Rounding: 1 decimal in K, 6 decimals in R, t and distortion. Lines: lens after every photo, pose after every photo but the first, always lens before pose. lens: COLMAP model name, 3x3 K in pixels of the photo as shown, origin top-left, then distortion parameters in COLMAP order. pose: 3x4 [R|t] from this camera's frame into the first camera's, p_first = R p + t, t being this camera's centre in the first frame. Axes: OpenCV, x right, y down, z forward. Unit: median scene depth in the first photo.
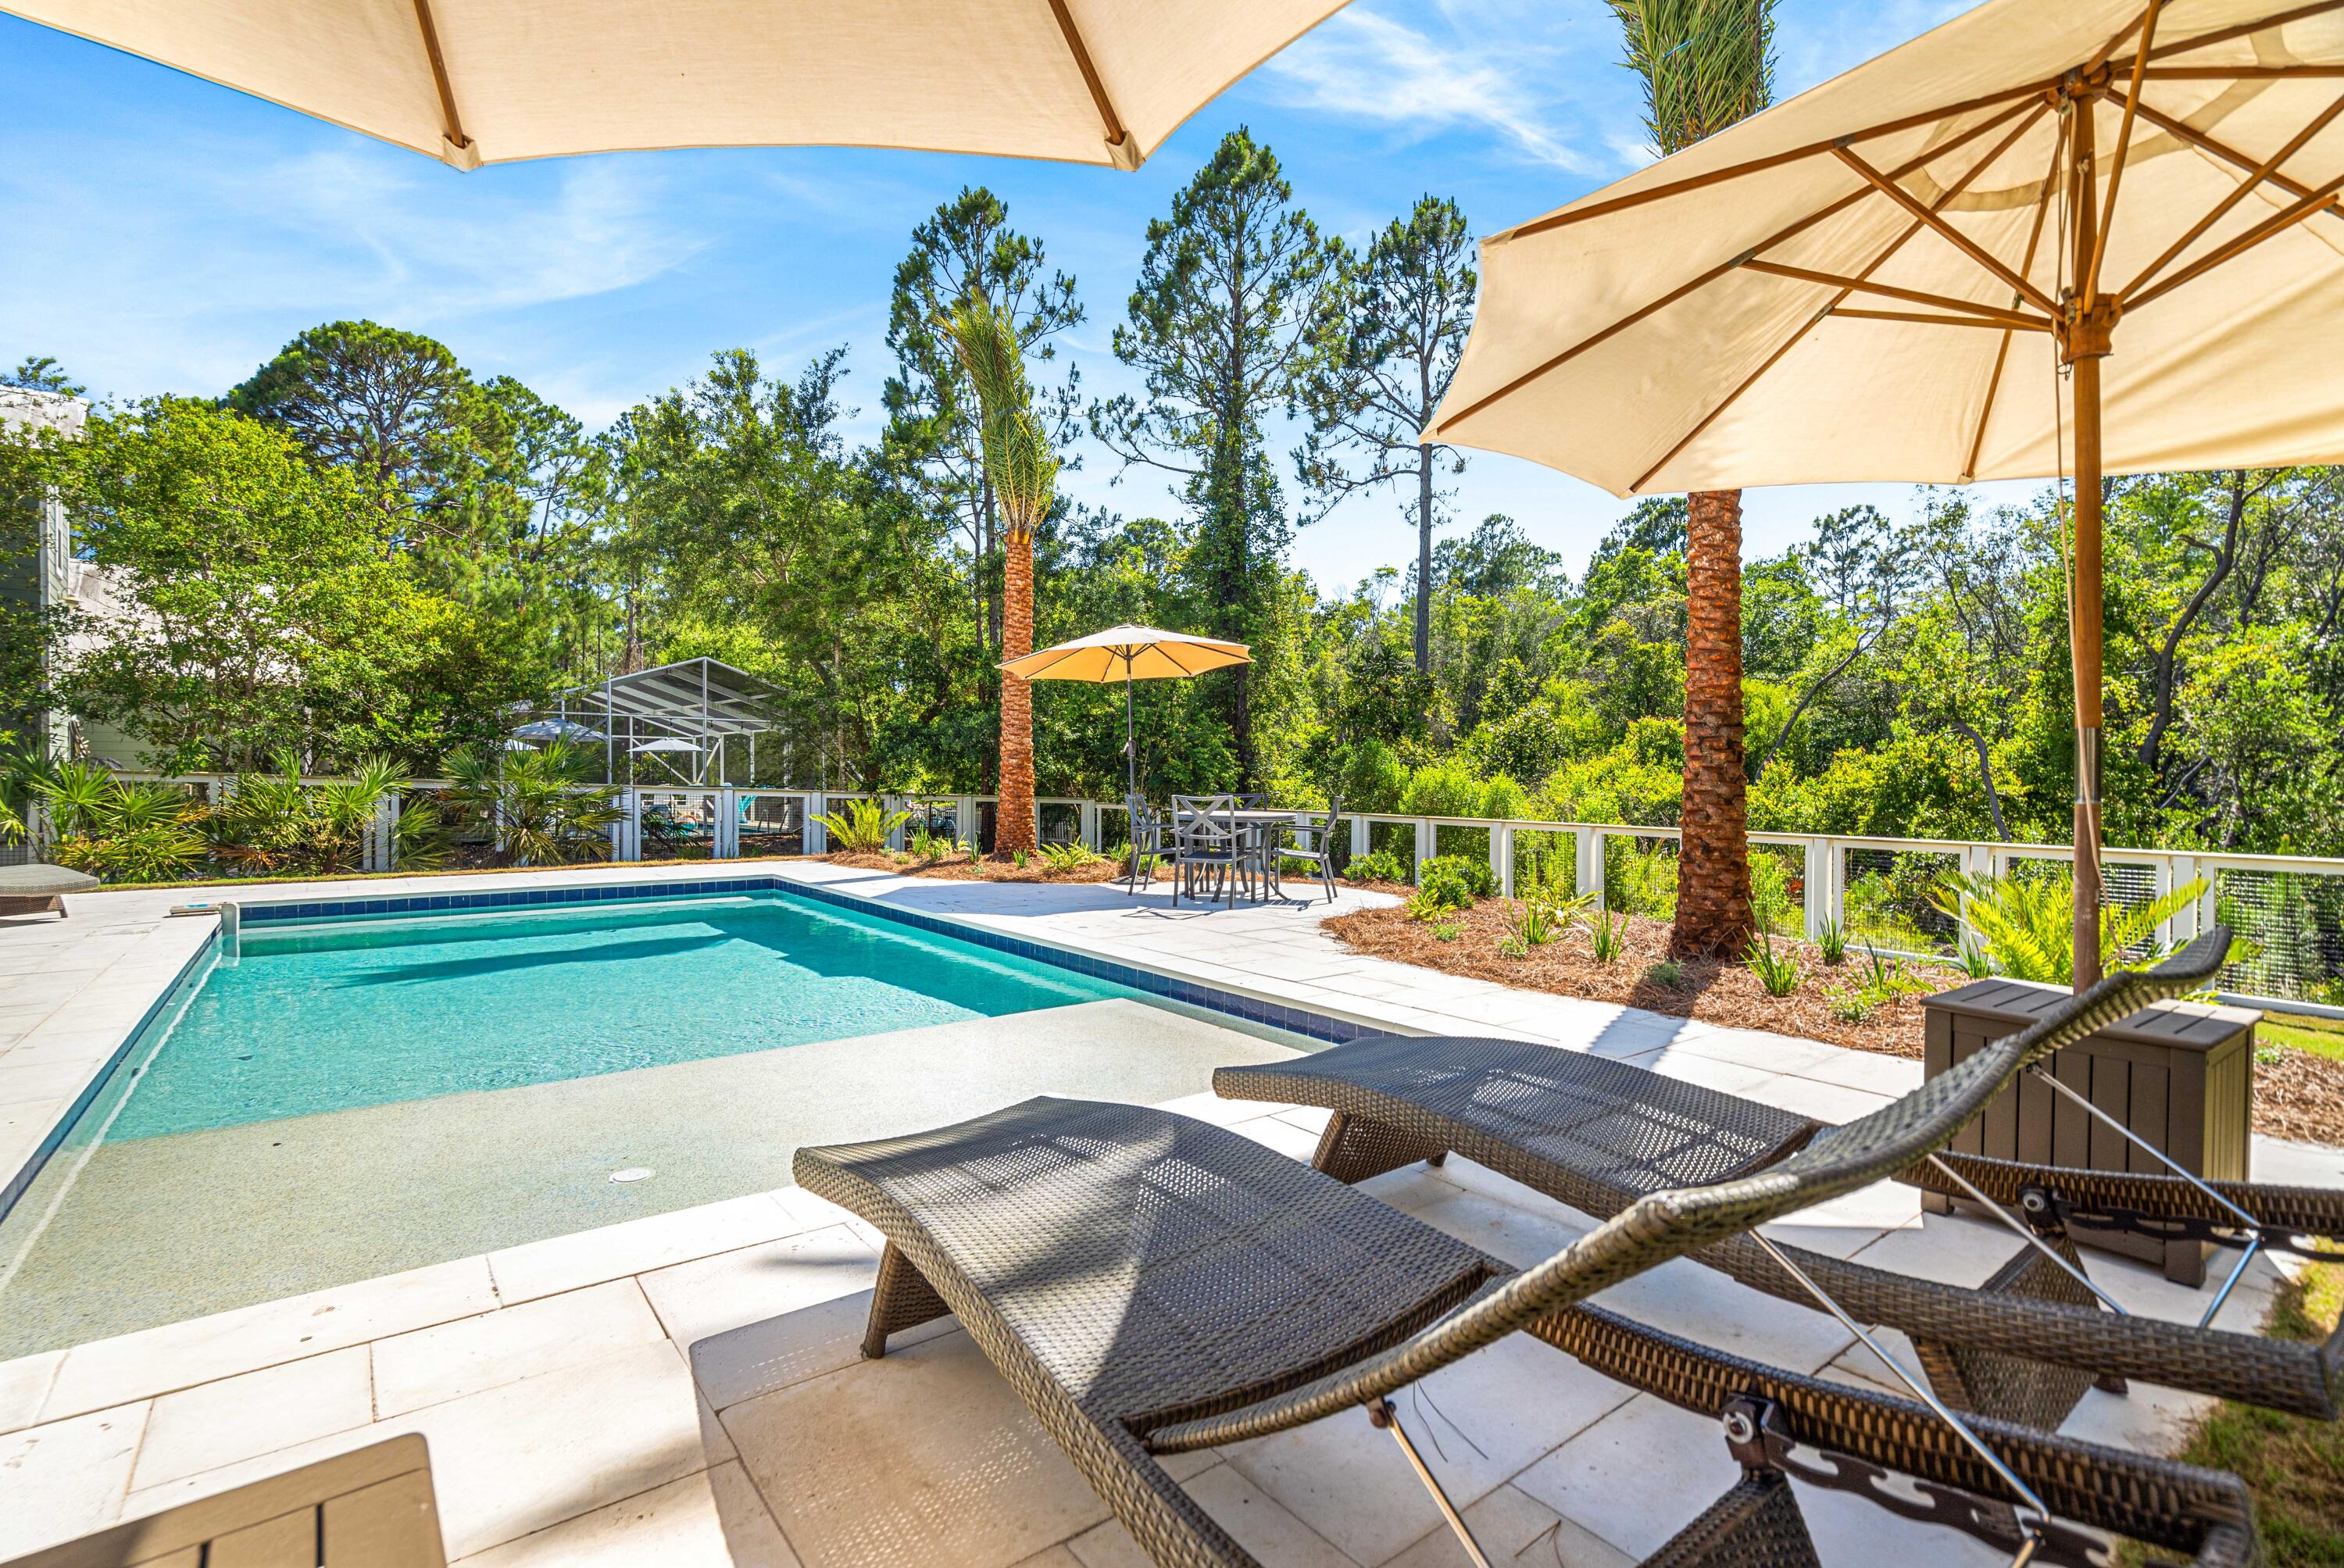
lens RADIAL K [[1081.0, 0, 1159.9], [0, 1081.0, 781.9], [0, 0, 1]] dist [-0.014461, 0.009195]
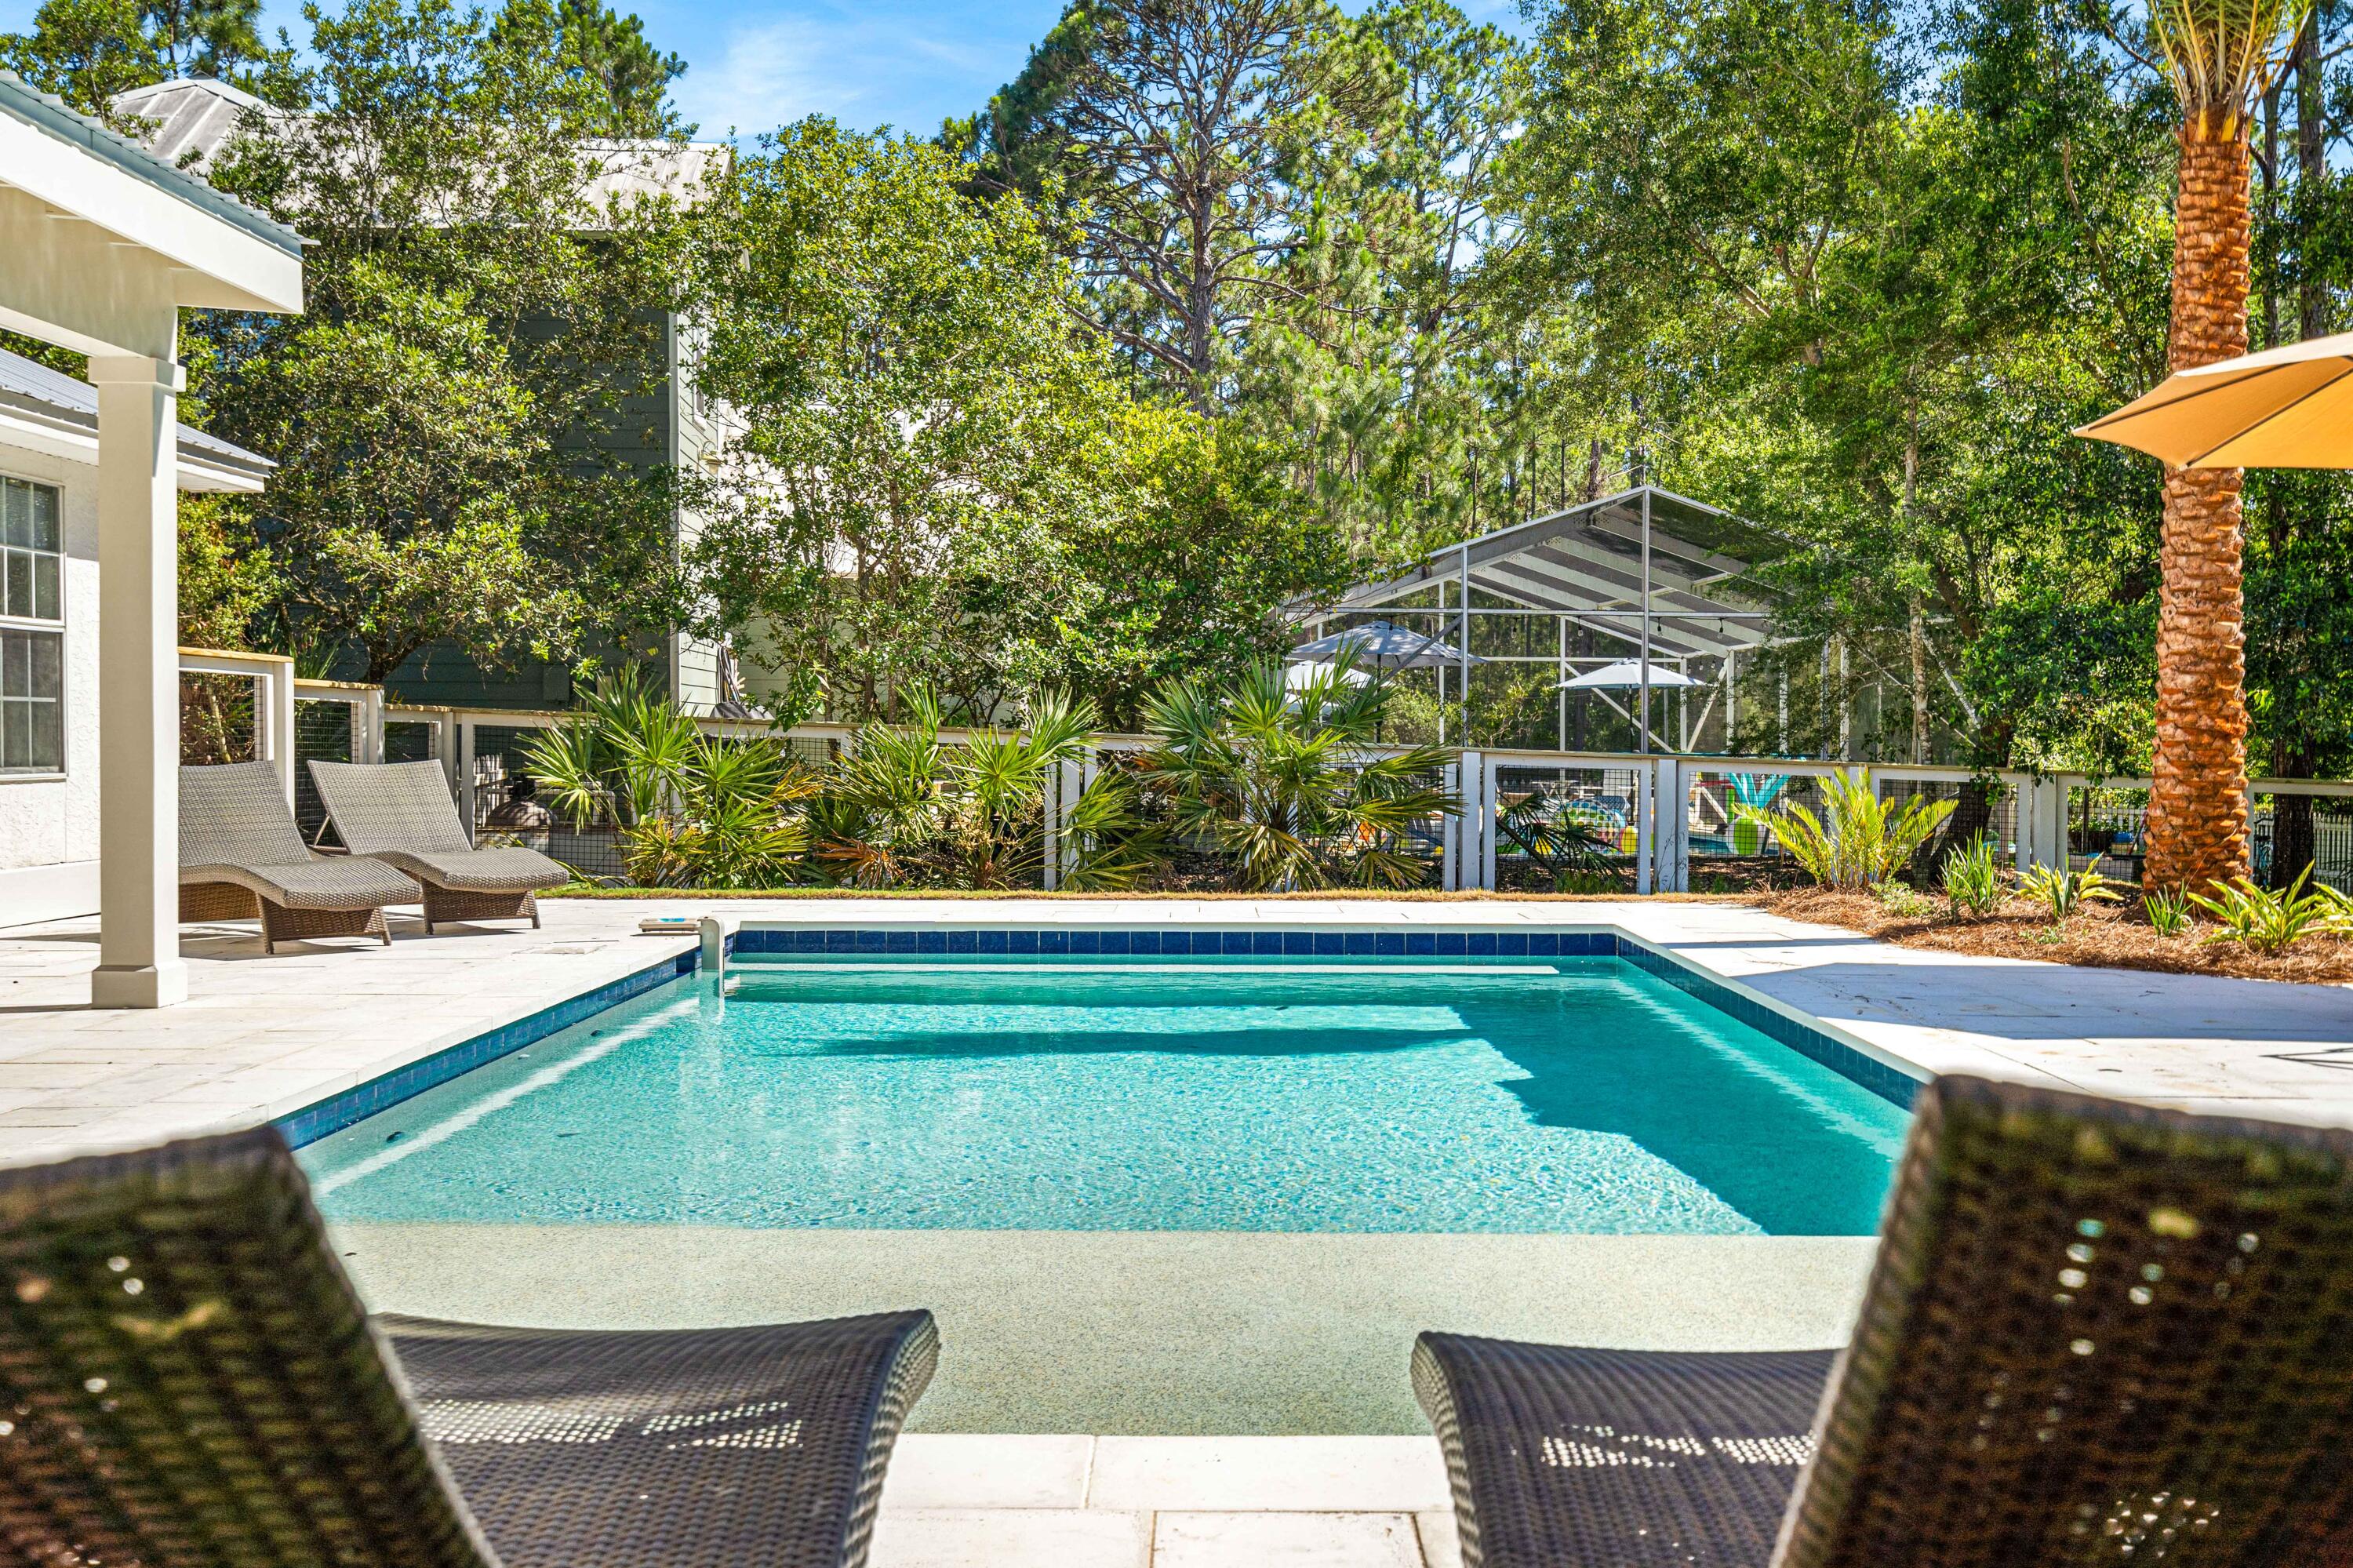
lens RADIAL K [[2369.1, 0, 1176.5], [0, 2369.1, 784.0], [0, 0, 1]] dist [0.002381, 0.009639]
pose [[0.786792, 0.010653, -0.617127, 0.064691], [-0.004973, 0.999928, 0.010920, 0.006794], [0.617199, -0.005523, 0.786788, 0.032578]]
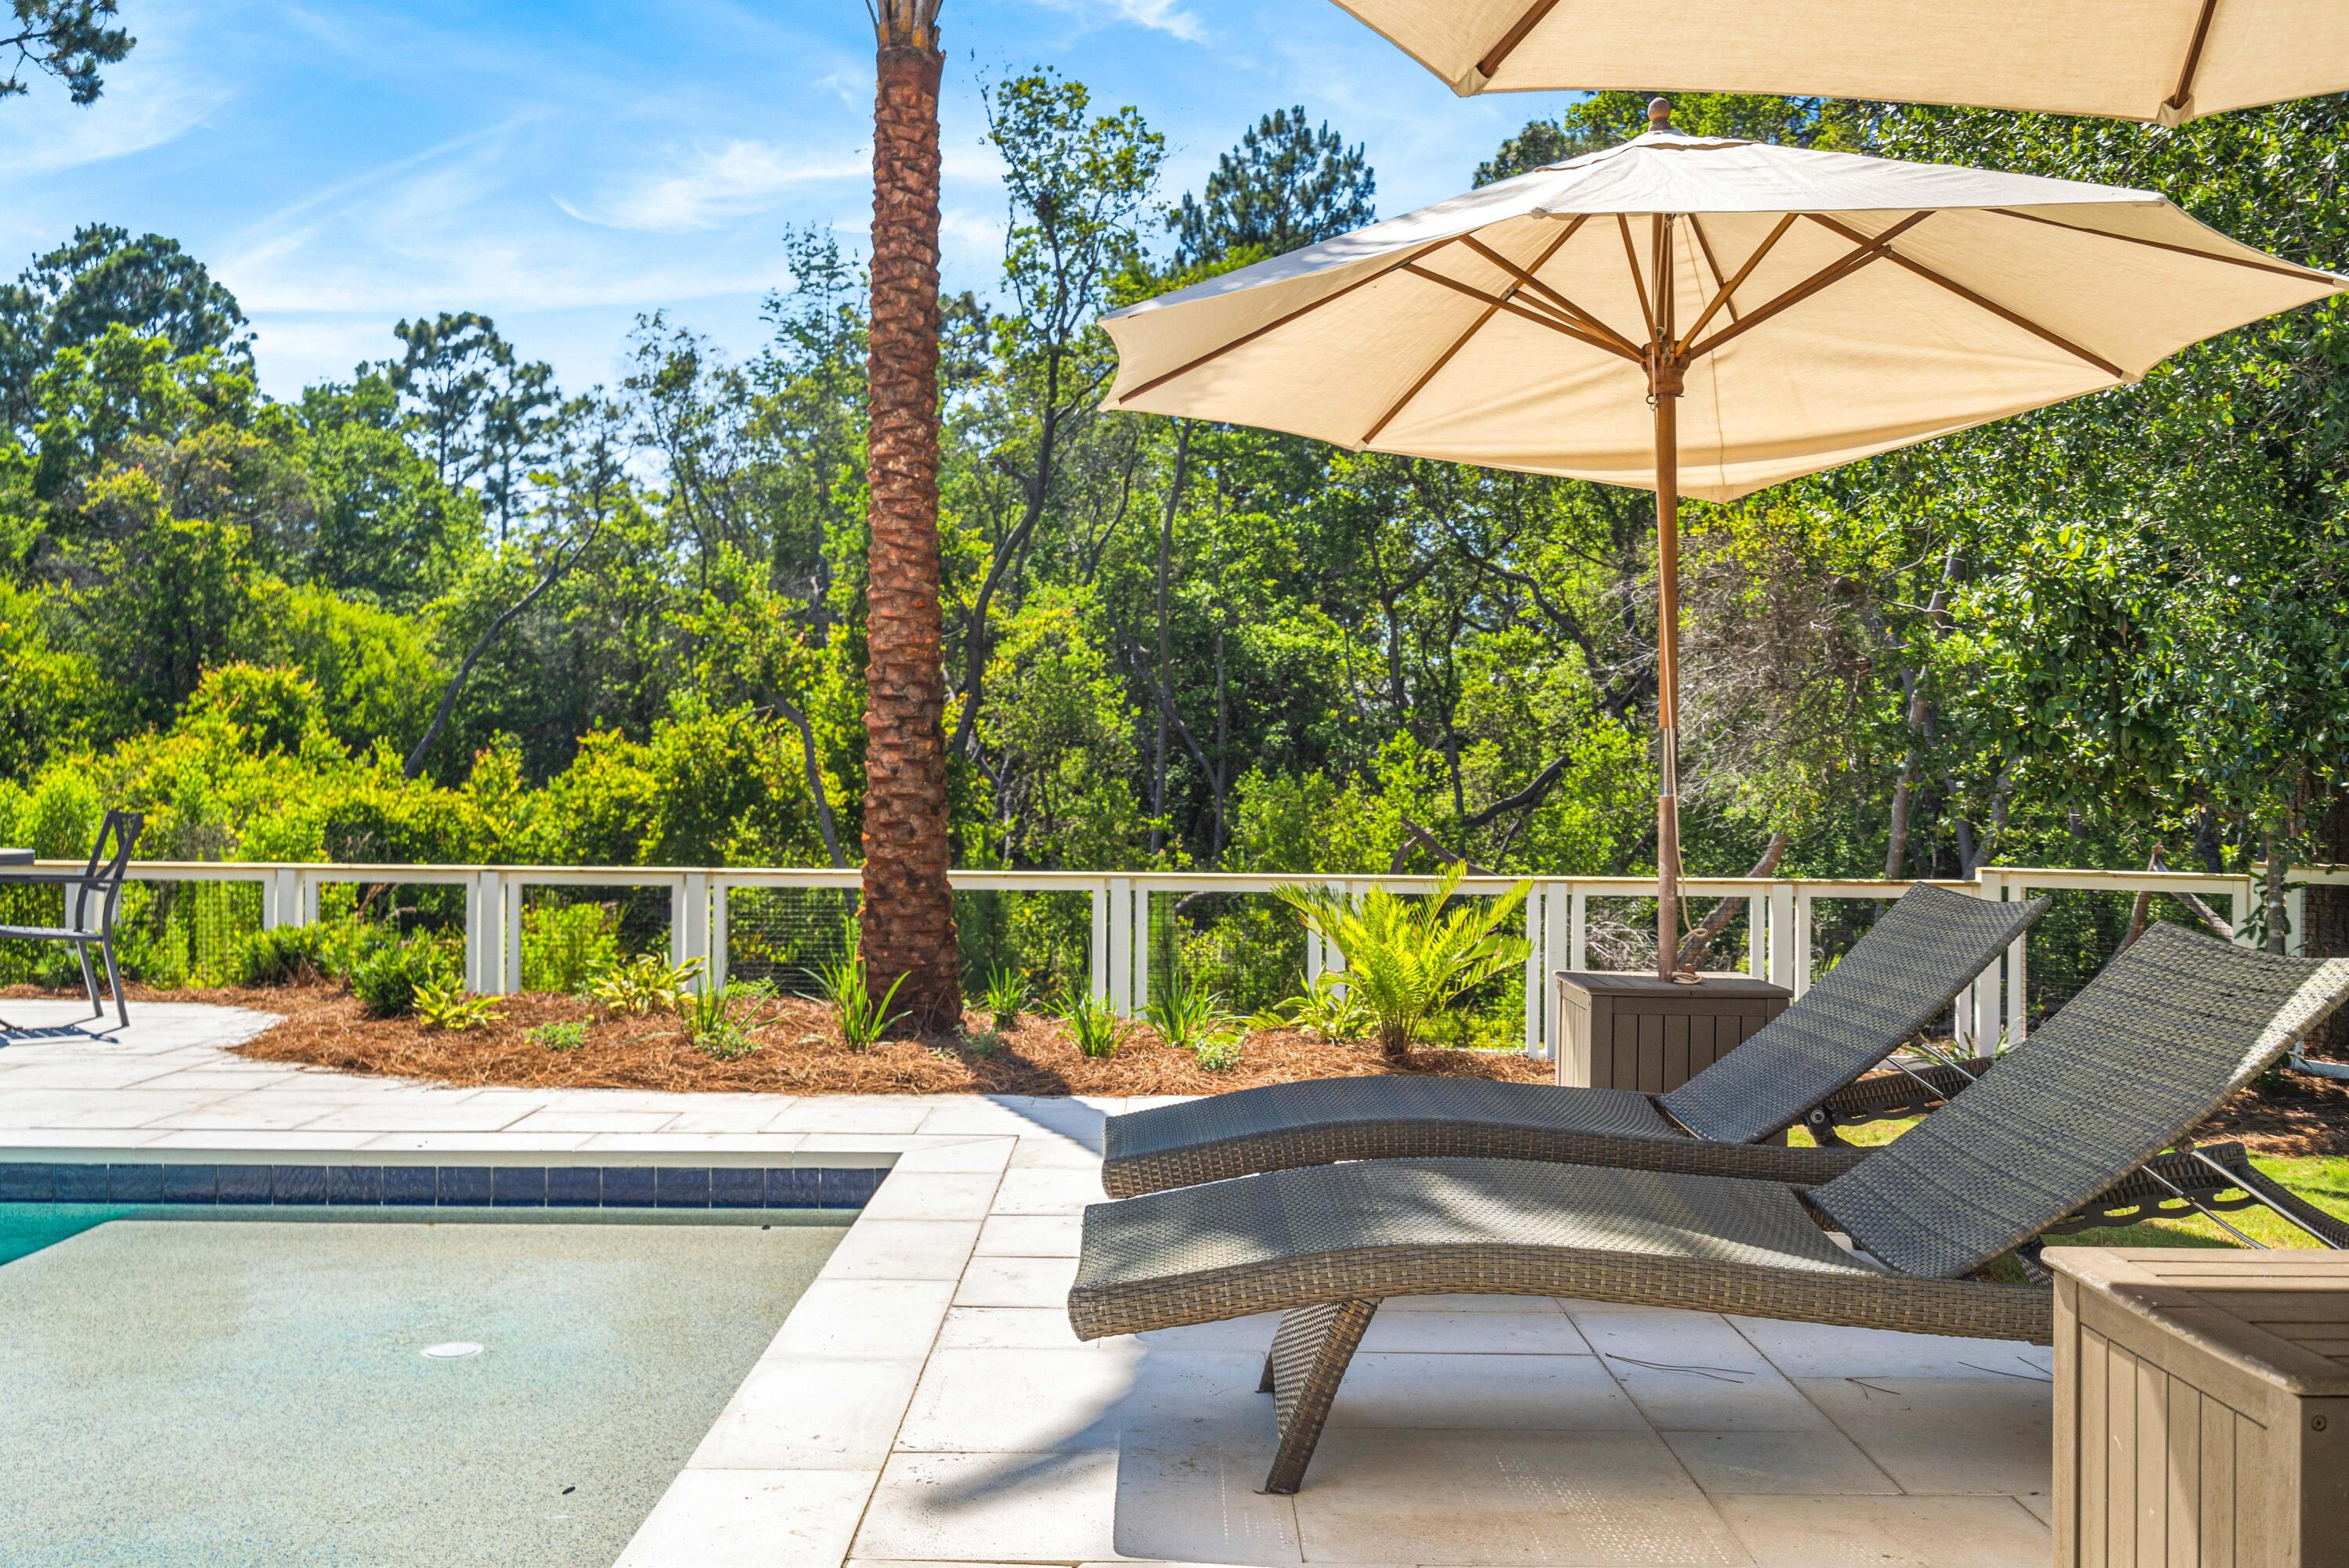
lens RADIAL K [[2144.0, 0, 1161.7], [0, 2144.0, 790.8], [0, 0, 1]] dist [-0.008521, 0.015503]
pose [[0.598508, -0.001745, 0.801115, -0.139408], [0.000975, 0.999998, 0.001449, 0.001110], [-0.801116, -0.000086, 0.598509, 0.011266]]
